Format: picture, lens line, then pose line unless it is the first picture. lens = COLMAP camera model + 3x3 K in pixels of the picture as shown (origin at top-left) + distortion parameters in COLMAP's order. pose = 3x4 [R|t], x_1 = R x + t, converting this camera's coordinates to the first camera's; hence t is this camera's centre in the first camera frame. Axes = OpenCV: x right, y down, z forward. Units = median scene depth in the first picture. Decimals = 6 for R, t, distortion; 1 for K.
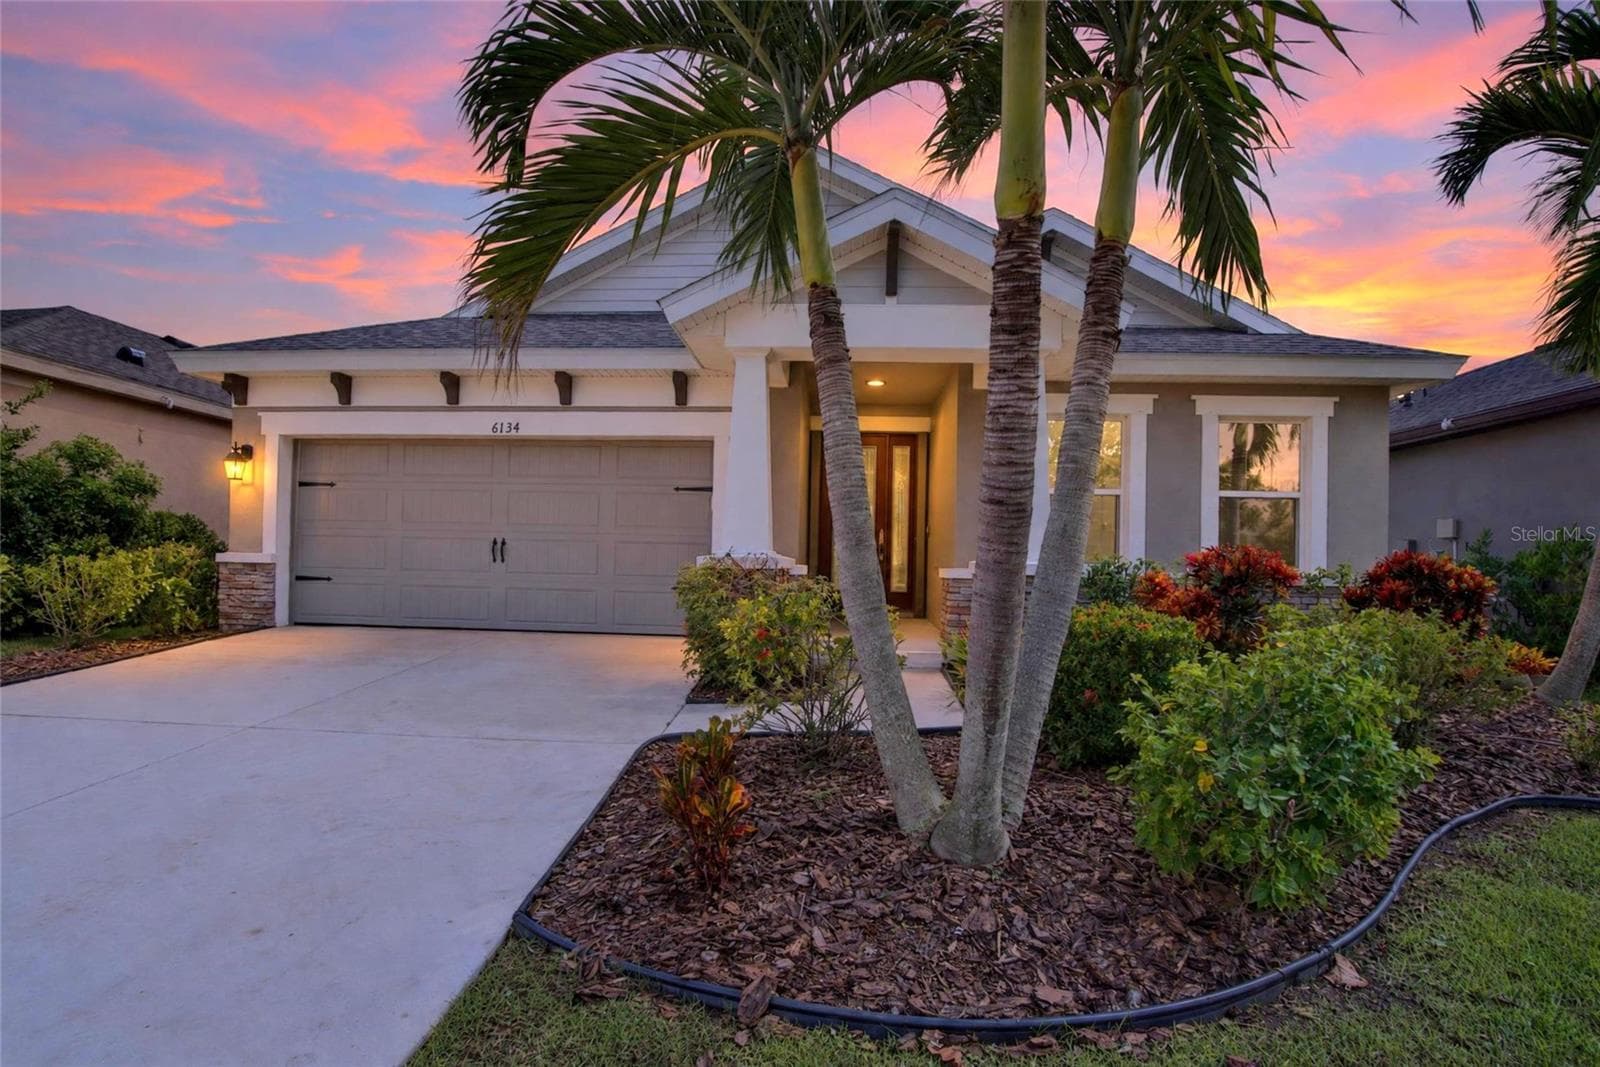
lens RADIAL K [[780.5, 0, 800.0], [0, 780.5, 533.5], [0, 0, 1]] dist [0.000949, 0.000191]
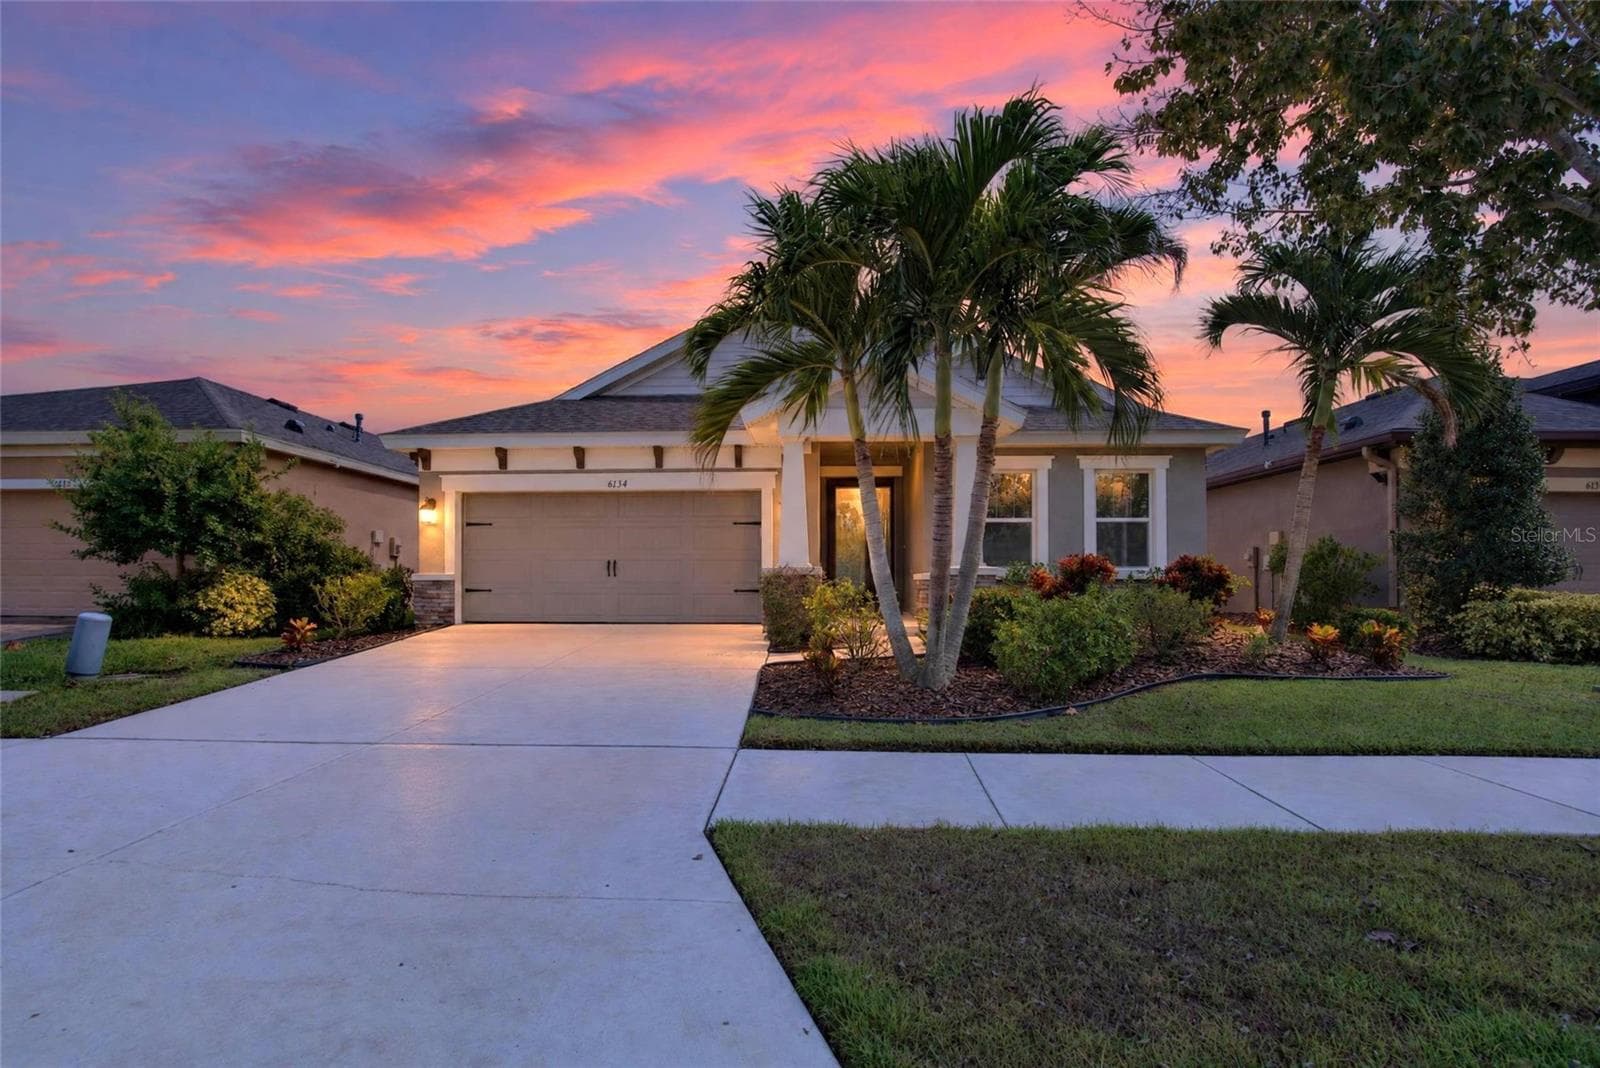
lens RADIAL K [[742.0, 0, 800.0], [0, 742.0, 534.0], [0, 0, 1]] dist [-0.000999, -0.000333]
pose [[0.999358, -0.020050, 0.029695, -0.075778], [0.020668, 0.999573, -0.020665, -0.005547], [-0.029268, 0.021265, 0.999345, -0.394970]]
